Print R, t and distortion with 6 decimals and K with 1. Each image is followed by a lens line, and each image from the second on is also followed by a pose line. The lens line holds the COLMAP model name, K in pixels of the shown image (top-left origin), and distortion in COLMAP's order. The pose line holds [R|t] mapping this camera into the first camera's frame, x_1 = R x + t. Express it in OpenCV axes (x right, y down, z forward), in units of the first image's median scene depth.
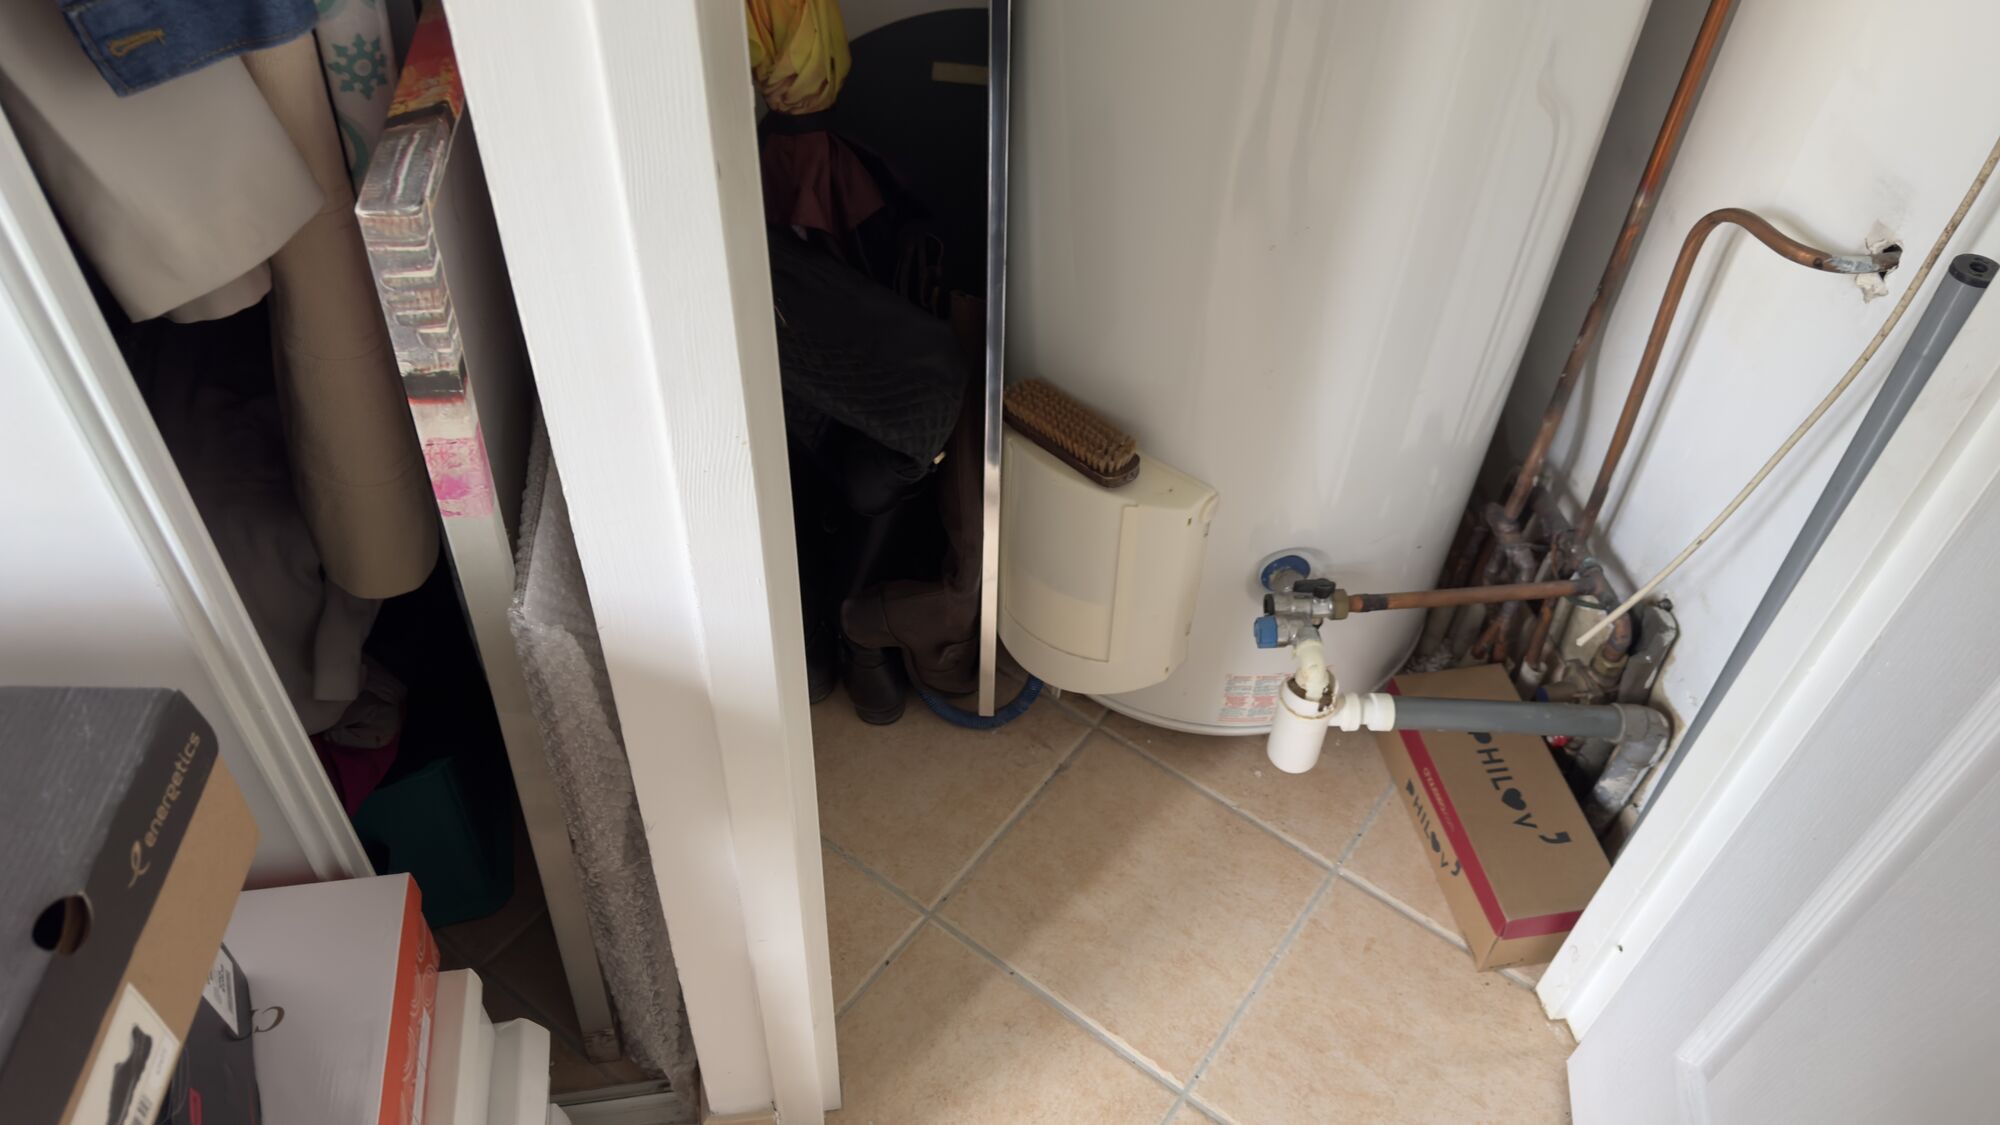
lens RADIAL K [[1409.7, 0, 1000.0], [0, 1409.7, 562.5], [0, 0, 1]] dist [0.101480, -0.145075]
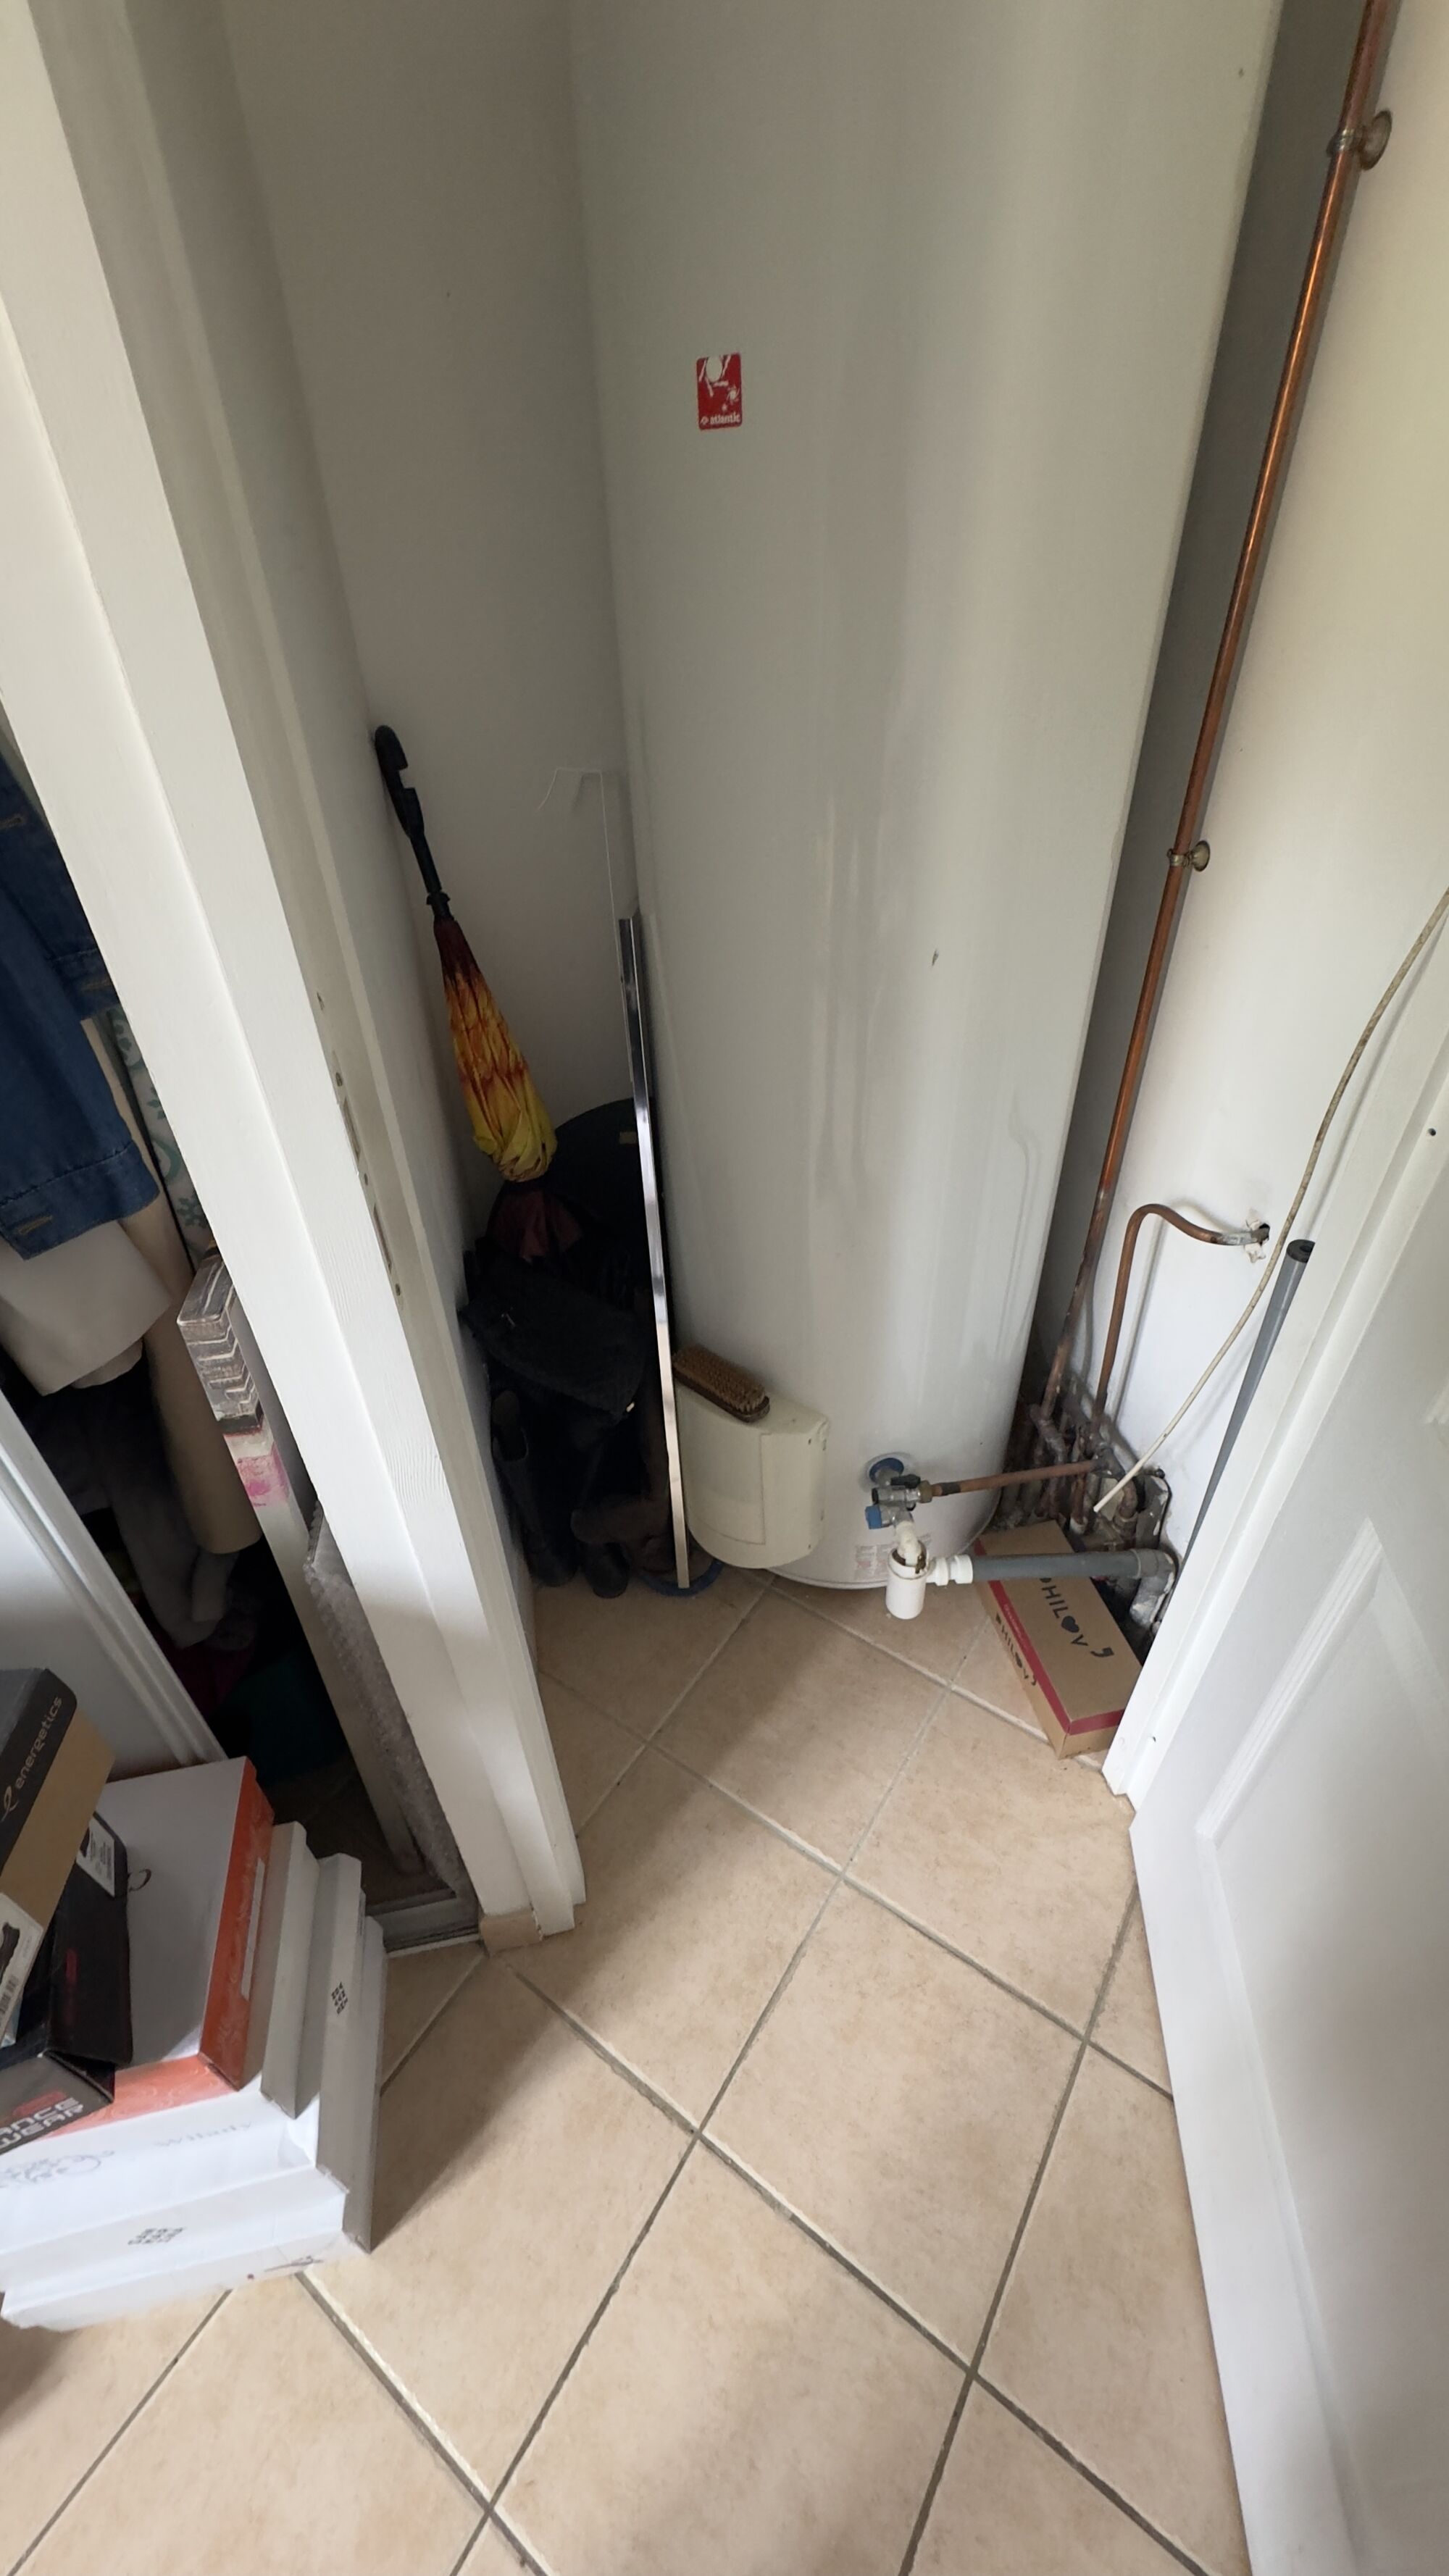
lens RADIAL K [[1020.6, 0, 708.7], [0, 1020.6, 1283.5], [0, 0, 1]] dist [0.000119, 0.000264]
pose [[0.996723, -0.076660, -0.025822, 0.070361], [0.072268, 0.987293, -0.141527, -0.046477], [0.036344, 0.139197, 0.989598, -0.025737]]
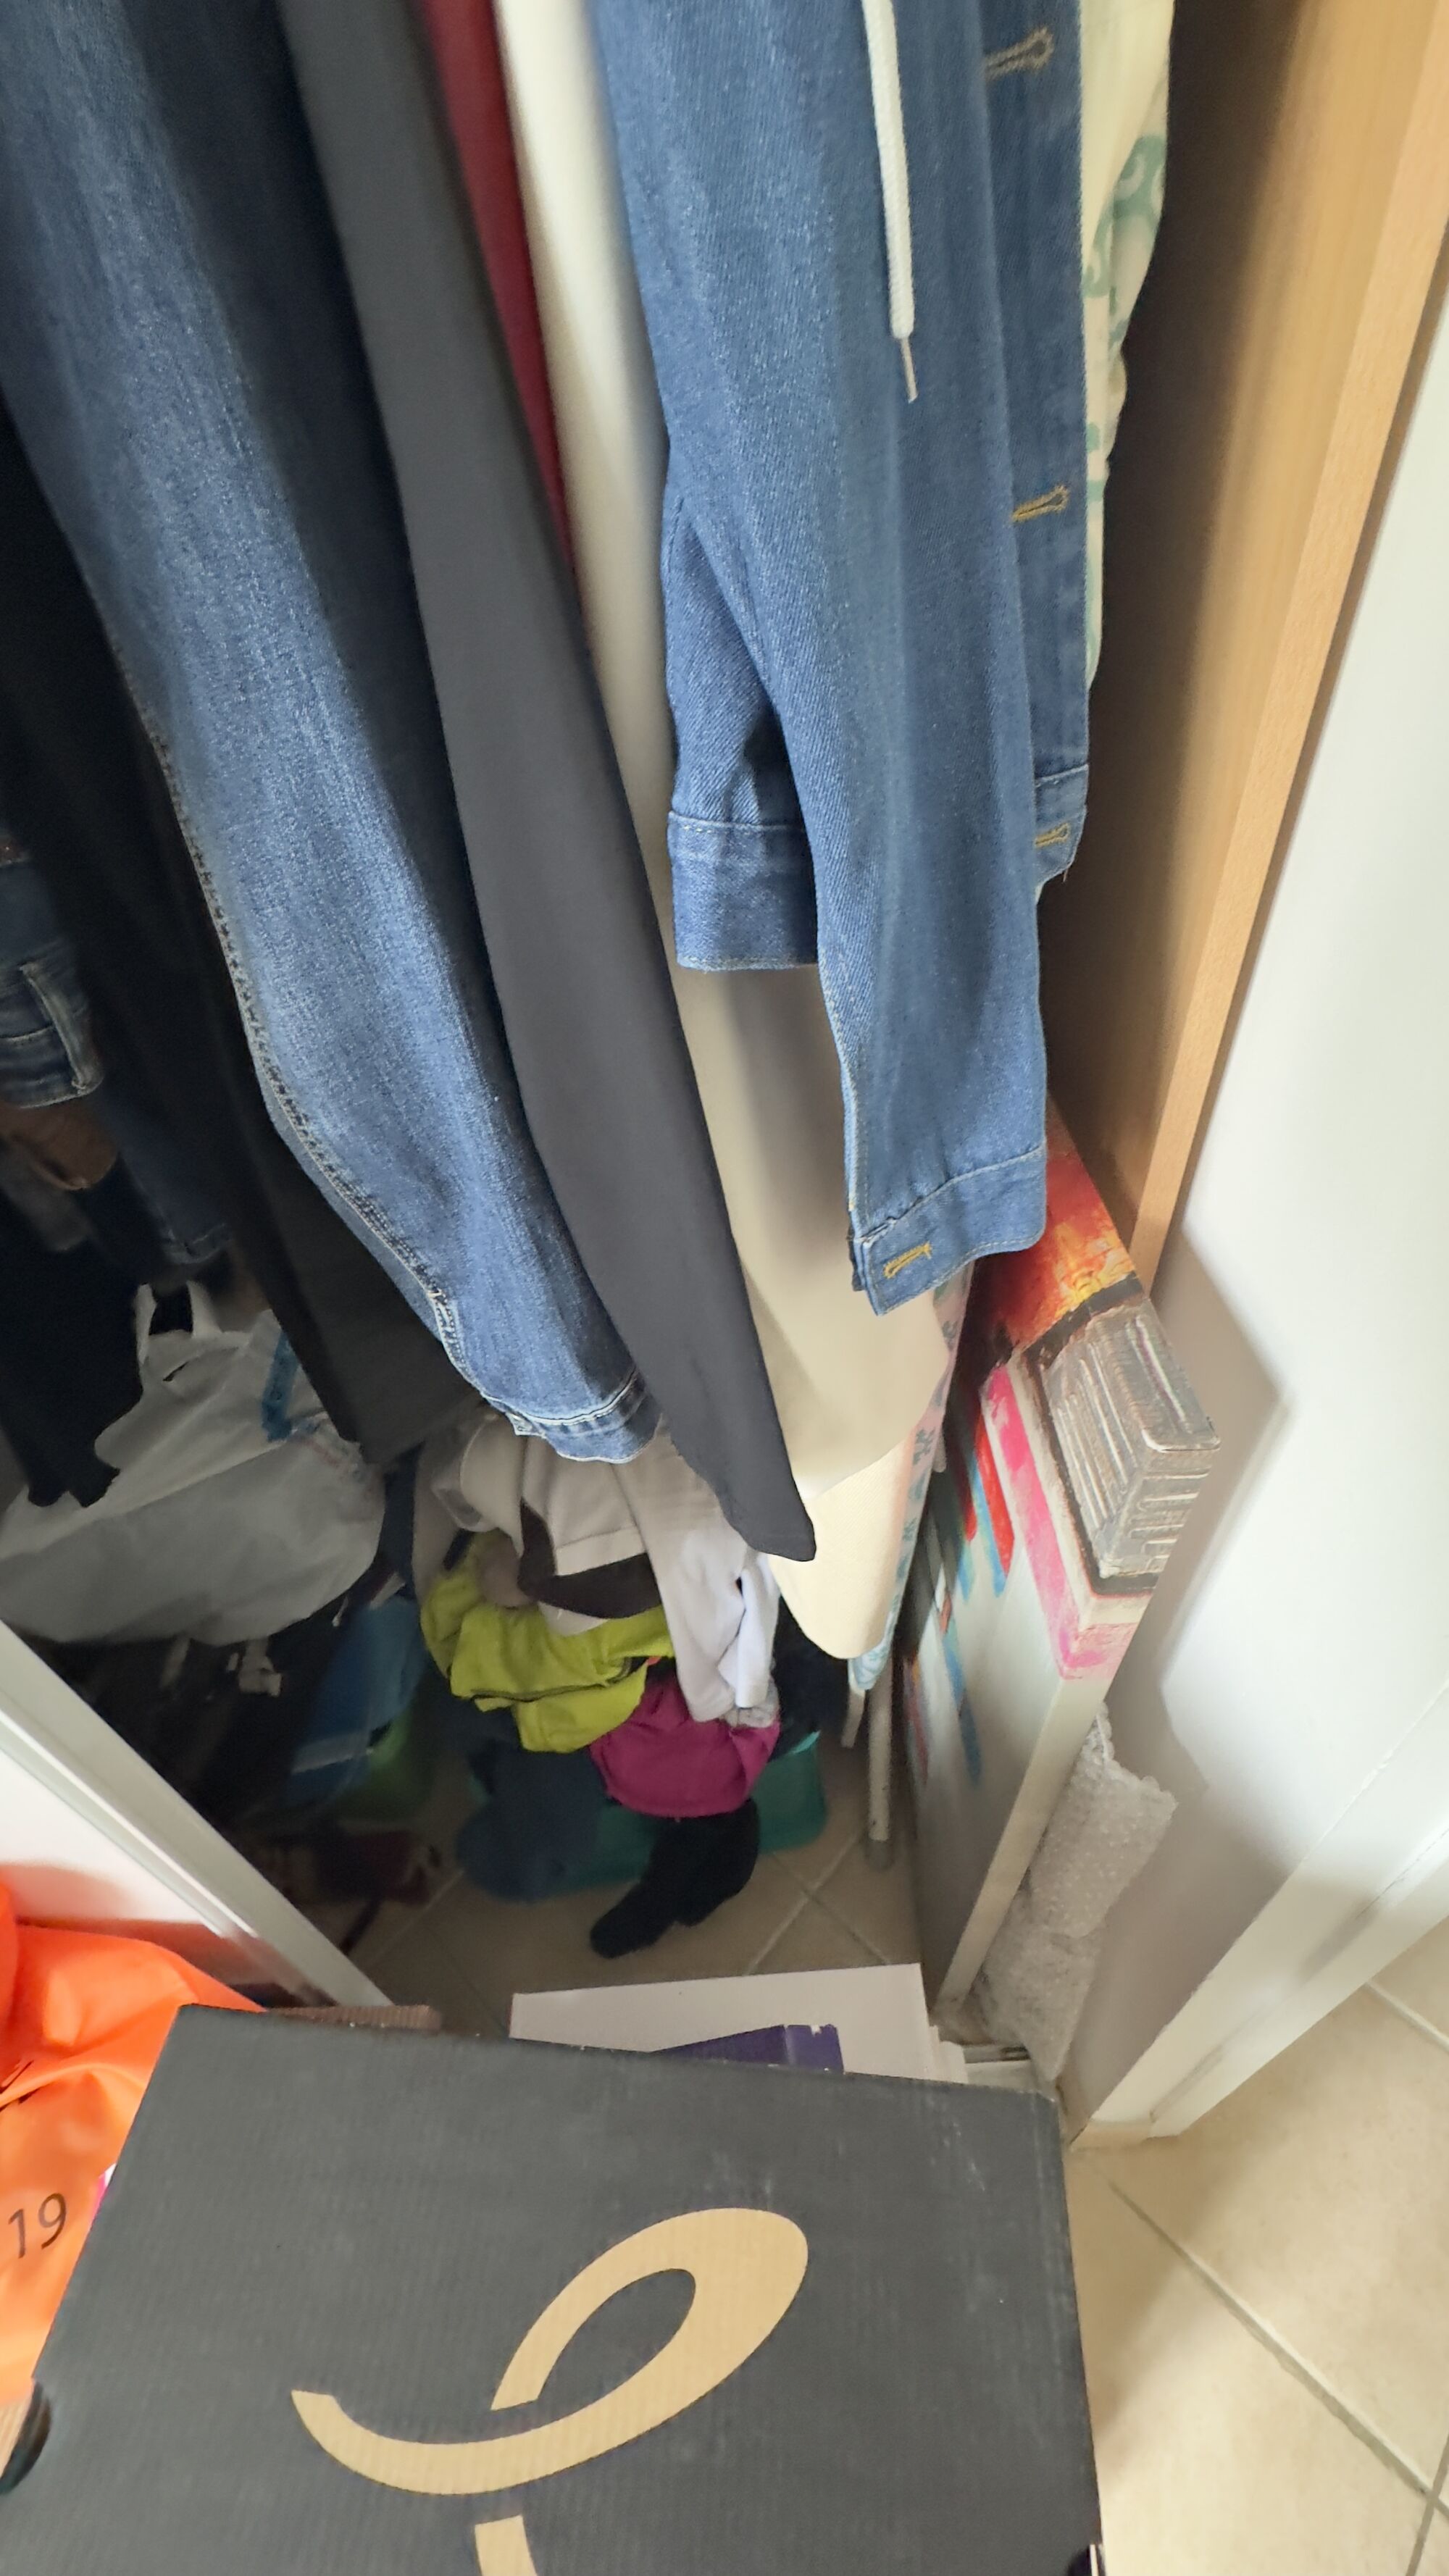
lens RADIAL K [[1020.6, 0, 708.7], [0, 1020.6, 1283.5], [0, 0, 1]] dist [0.000119, 0.000264]
pose [[0.983618, -0.007474, -0.180108, -0.302333], [-0.004007, 0.997986, -0.063301, -0.151690], [0.180219, 0.062986, 0.981608, 0.170250]]
